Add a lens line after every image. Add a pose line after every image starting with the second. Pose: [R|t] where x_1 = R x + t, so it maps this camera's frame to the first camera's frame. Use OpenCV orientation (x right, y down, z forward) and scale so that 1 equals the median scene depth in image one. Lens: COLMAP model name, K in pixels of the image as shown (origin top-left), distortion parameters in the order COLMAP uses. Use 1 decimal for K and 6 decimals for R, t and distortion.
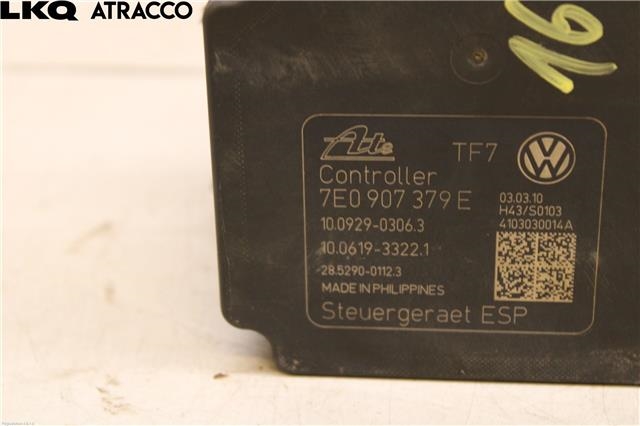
lens RADIAL K [[1604.1, 0, 318.8], [0, 1604.1, 212.5], [0, 0, 1]] dist [0.132556, 0.000000]
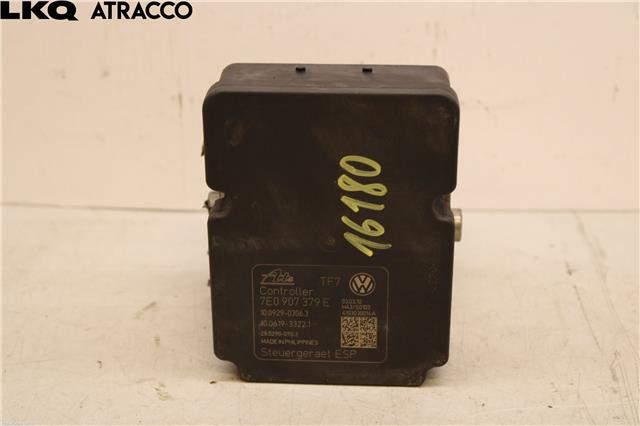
lens RADIAL K [[1244.4, 0, 326.3], [0, 1244.4, 211.9], [0, 0, 1]] dist [0.014695, 0.000000]
pose [[0.999056, 0.003121, 0.043319, 0.016293], [-0.002035, 0.999683, -0.025094, -0.085772], [-0.043383, 0.024982, 0.998746, -0.678329]]
